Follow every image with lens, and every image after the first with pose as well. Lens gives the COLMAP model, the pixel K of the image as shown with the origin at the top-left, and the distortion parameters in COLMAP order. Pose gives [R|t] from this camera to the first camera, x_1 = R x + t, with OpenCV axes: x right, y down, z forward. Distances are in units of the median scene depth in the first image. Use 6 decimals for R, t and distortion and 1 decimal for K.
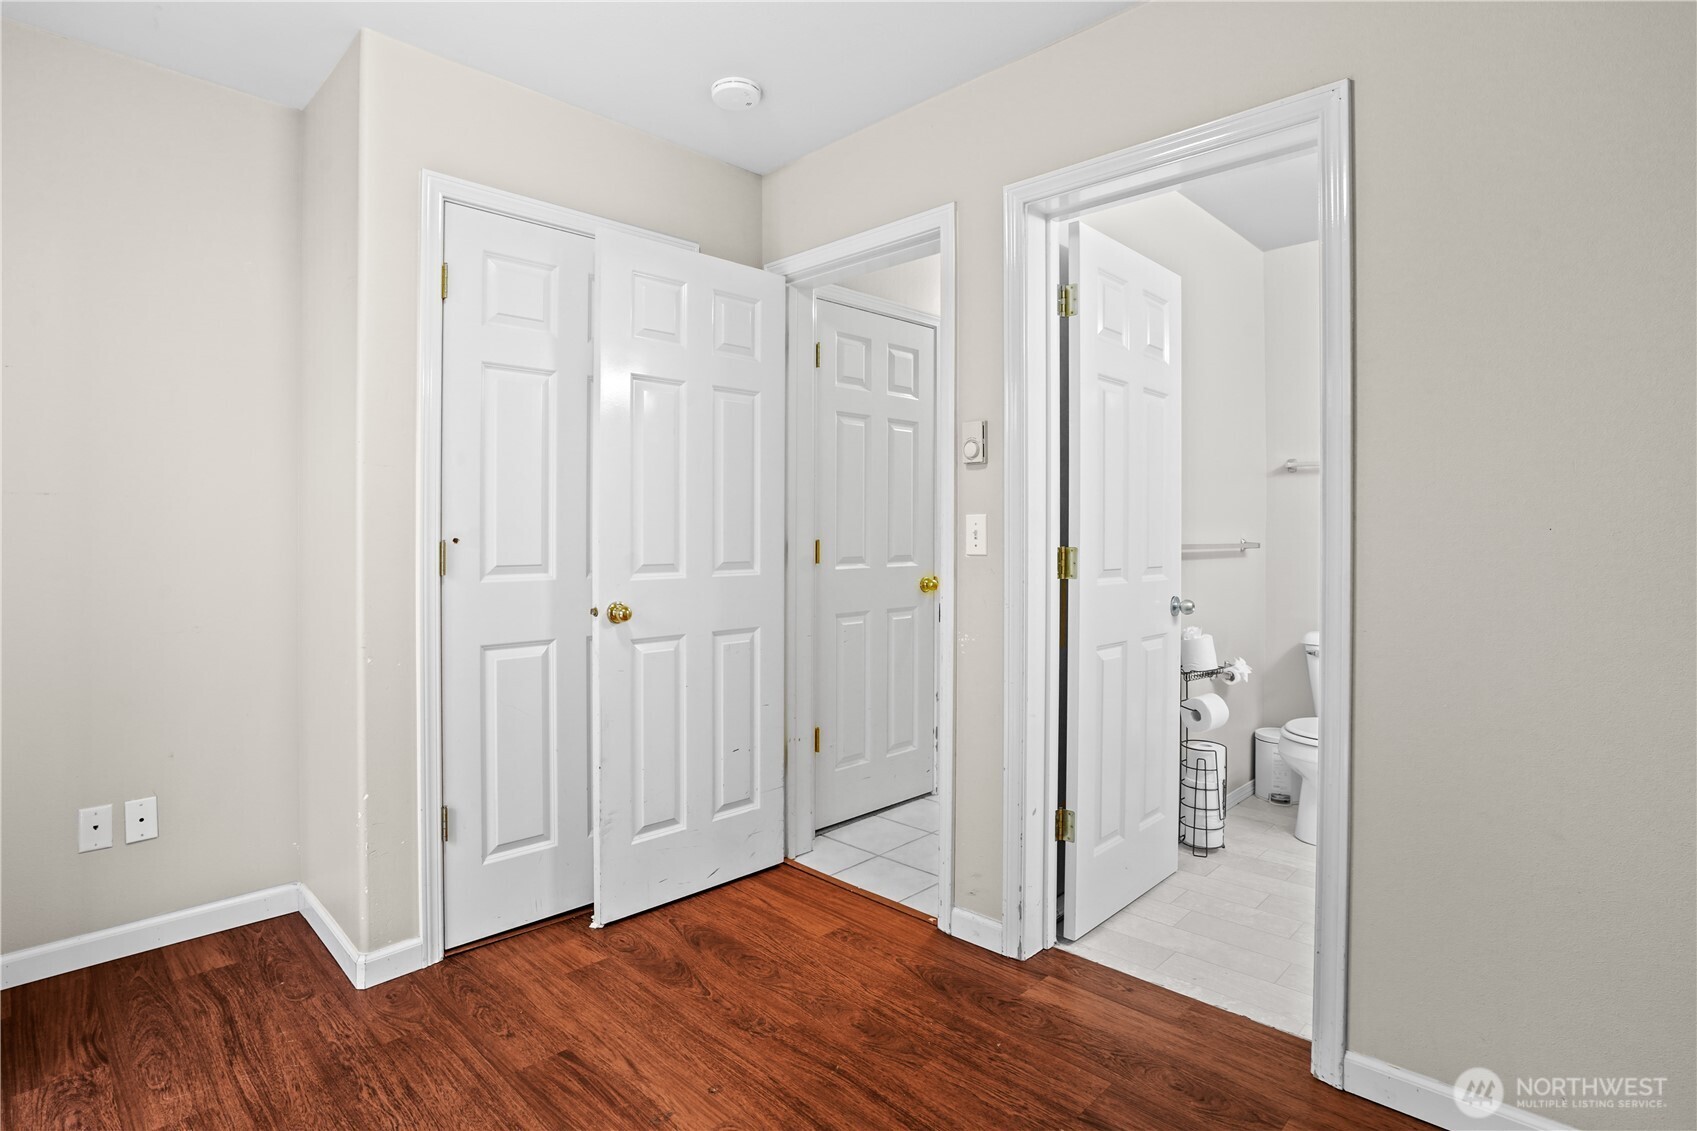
lens RADIAL K [[841.4, 0, 797.5], [0, 841.4, 519.0], [0, 0, 1]] dist [-0.060138, 0.019201]
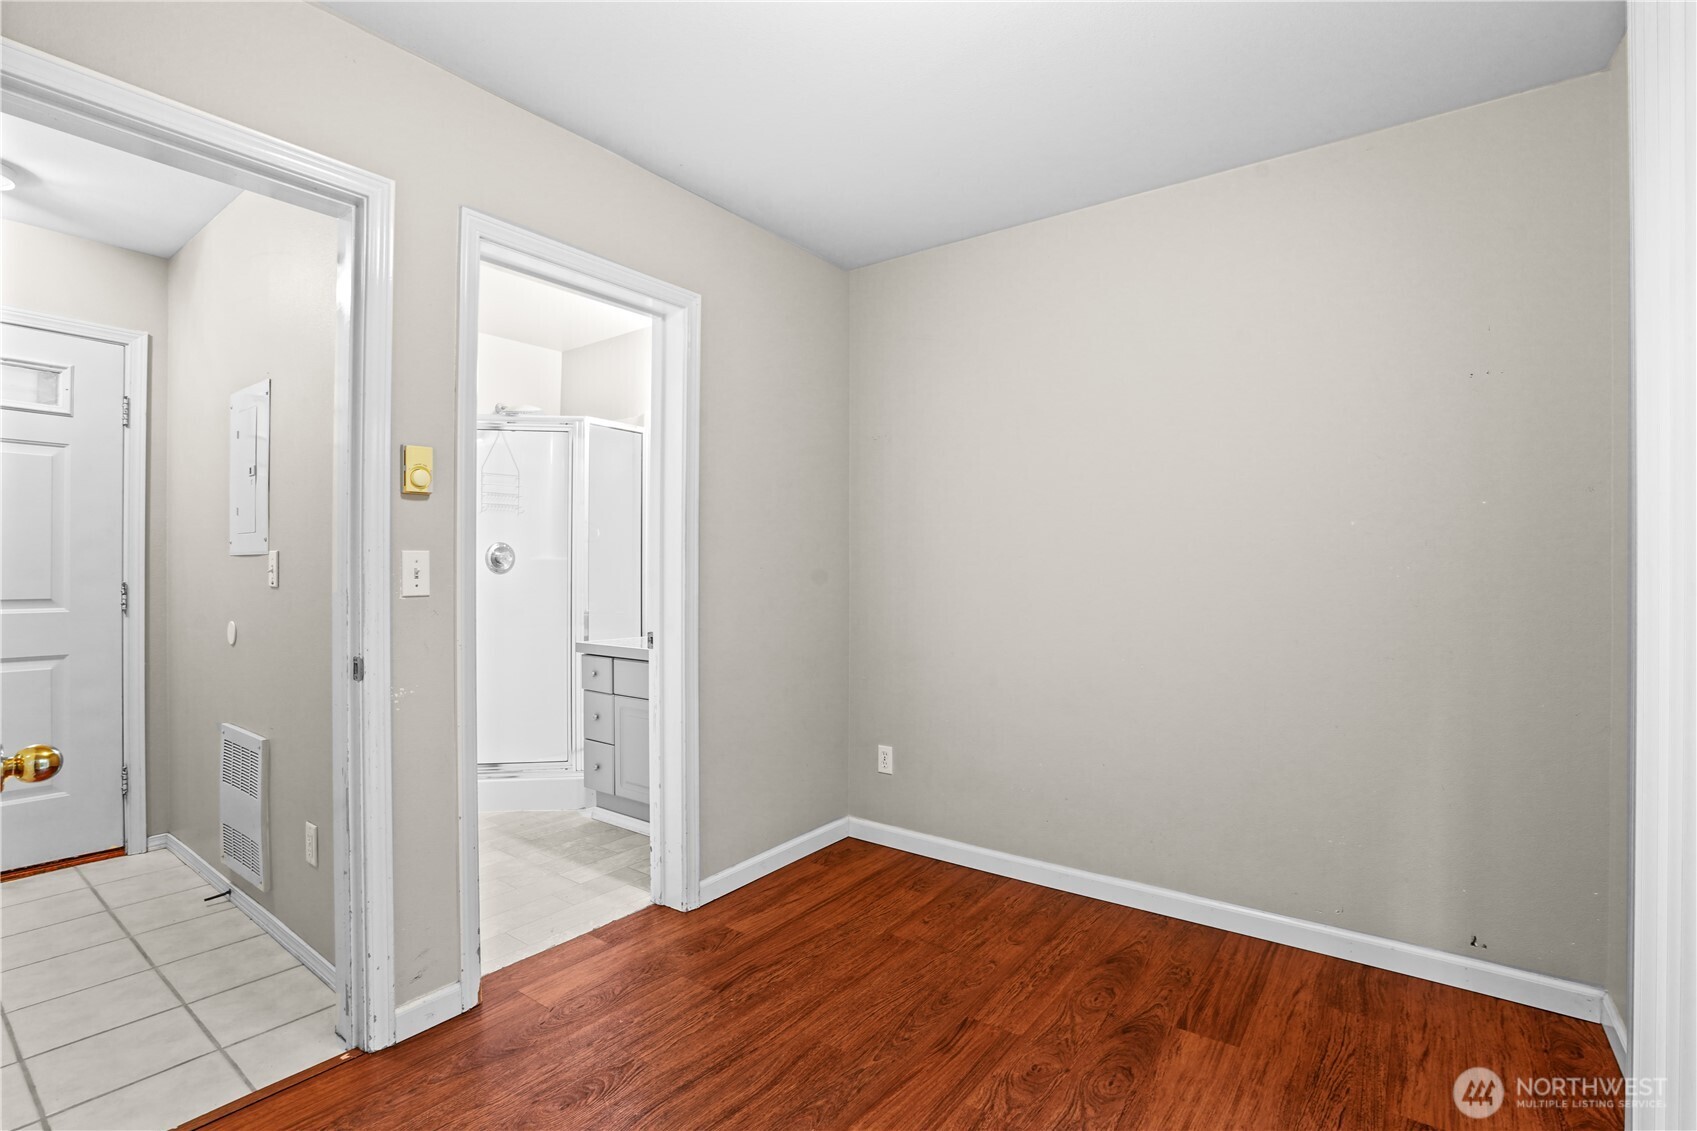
lens RADIAL K [[811.0, 0, 842.1], [0, 811.0, 565.7], [0, 0, 1]] dist [-0.055512, 0.021962]
pose [[-0.163613, 0.003593, 0.986518, -0.713019], [-0.014596, 0.999875, -0.006063, 0.009301], [-0.986417, -0.015392, -0.163540, 0.707803]]
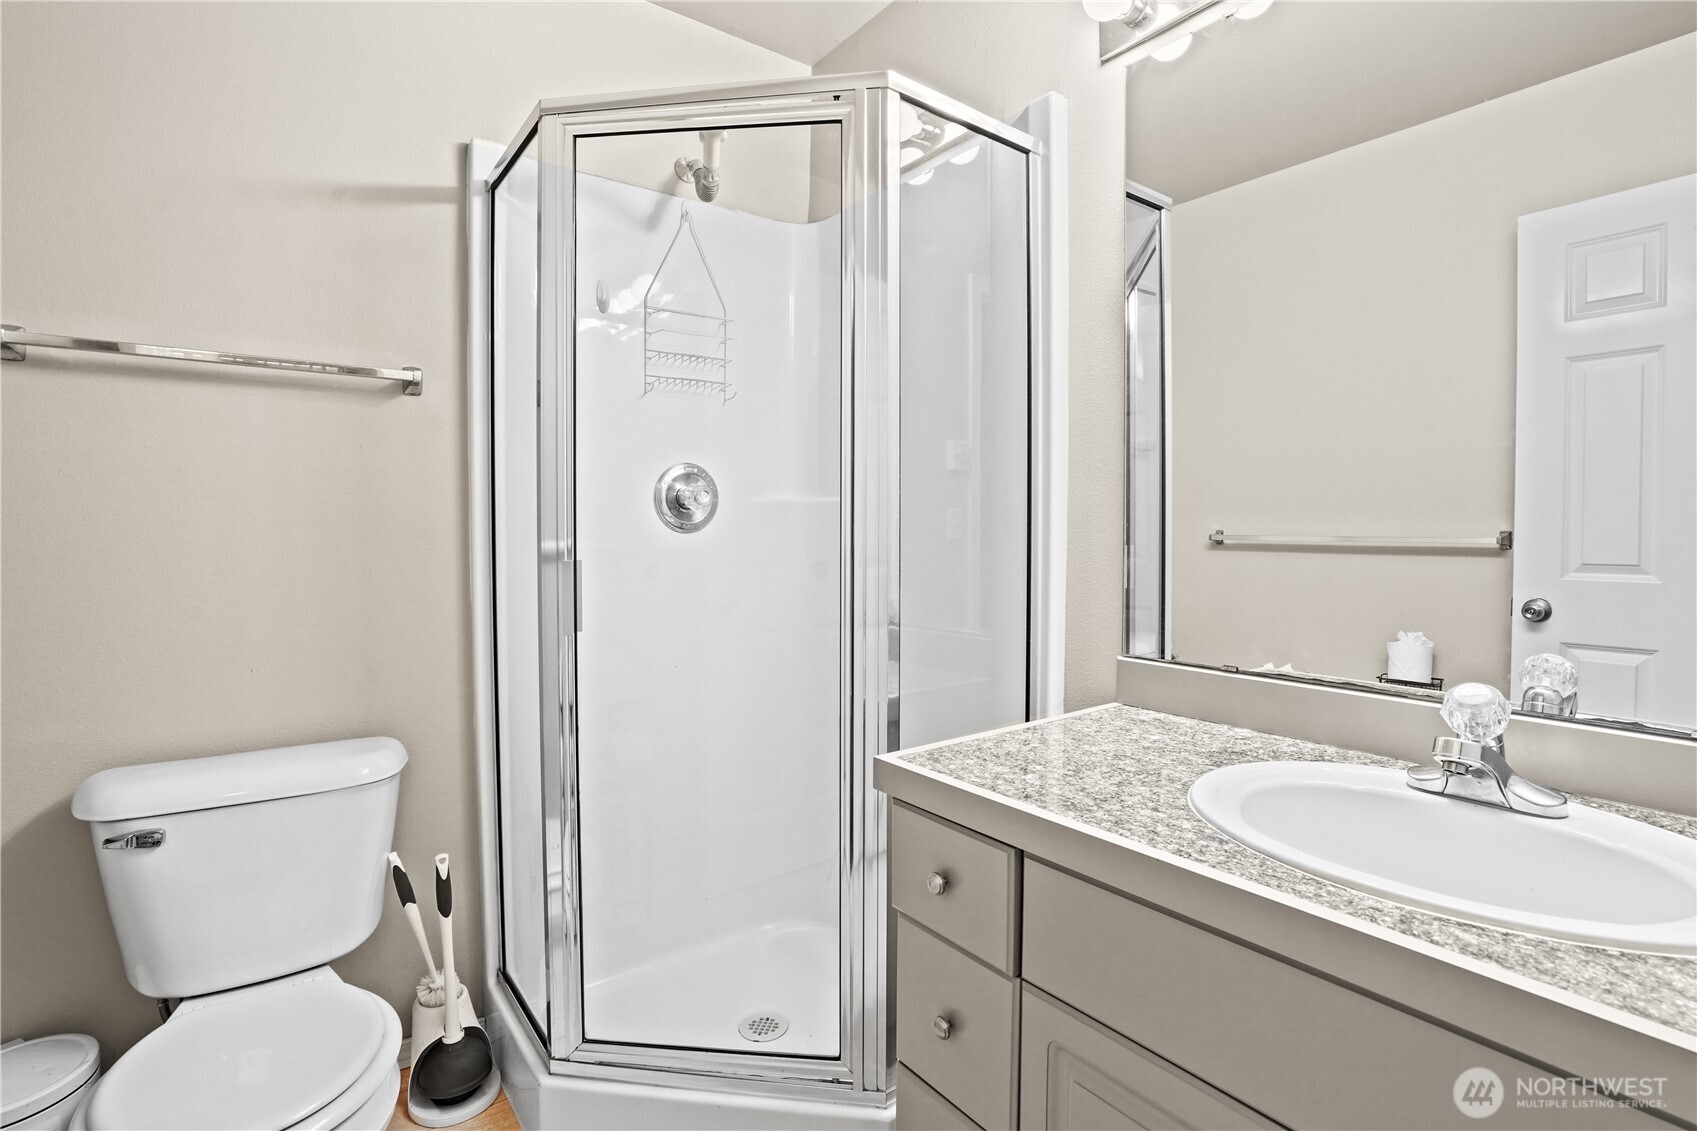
lens RADIAL K [[810.4, 0, 845.4], [0, 810.4, 550.9], [0, 0, 1]] dist [-0.054113, 0.023534]
pose [[0.116298, -0.031141, 0.992726, 0.418092], [-0.013236, 0.999371, 0.032900, 0.018255], [-0.993126, -0.016966, 0.115813, 0.918508]]
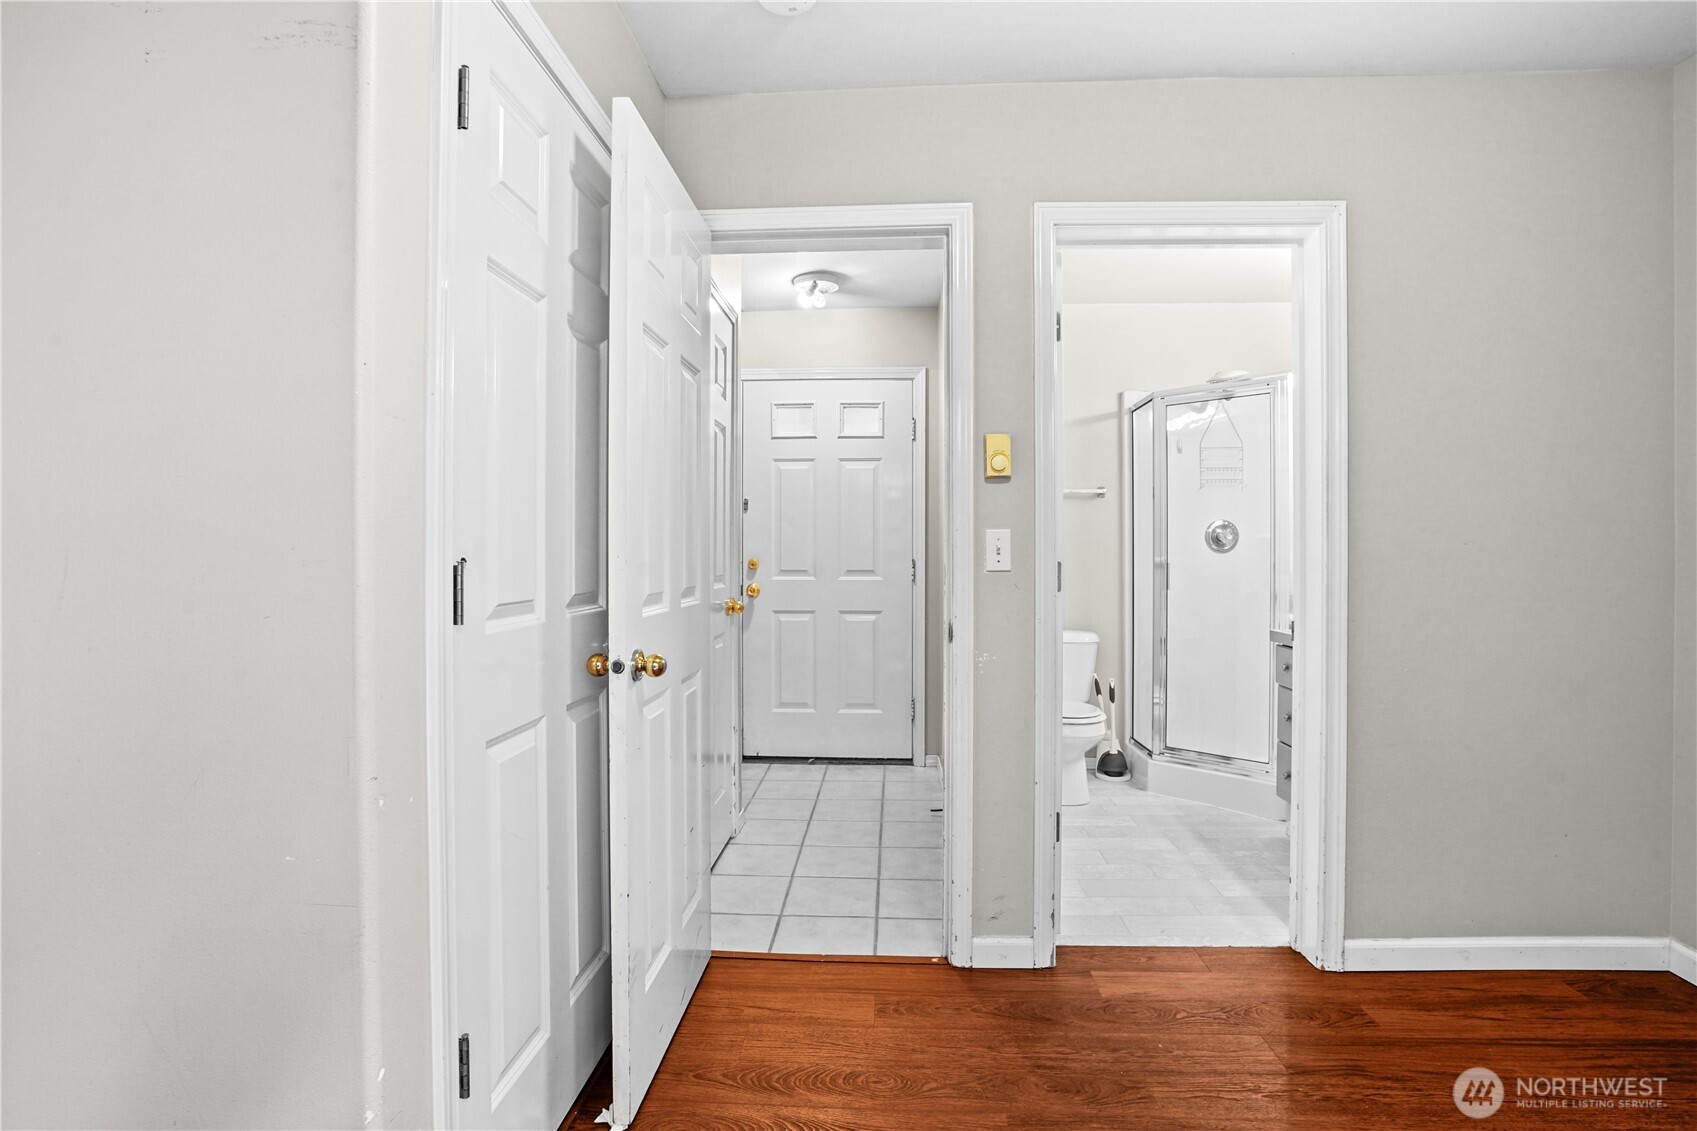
lens RADIAL K [[840.5, 0, 828.4], [0, 840.5, 544.2], [0, 0, 1]] dist [-0.058192, 0.020827]
pose [[0.742862, 0.004278, 0.669431, -0.600248], [-0.008947, 0.999954, 0.003539, 0.010184], [-0.669385, -0.008619, 0.742865, 0.416029]]
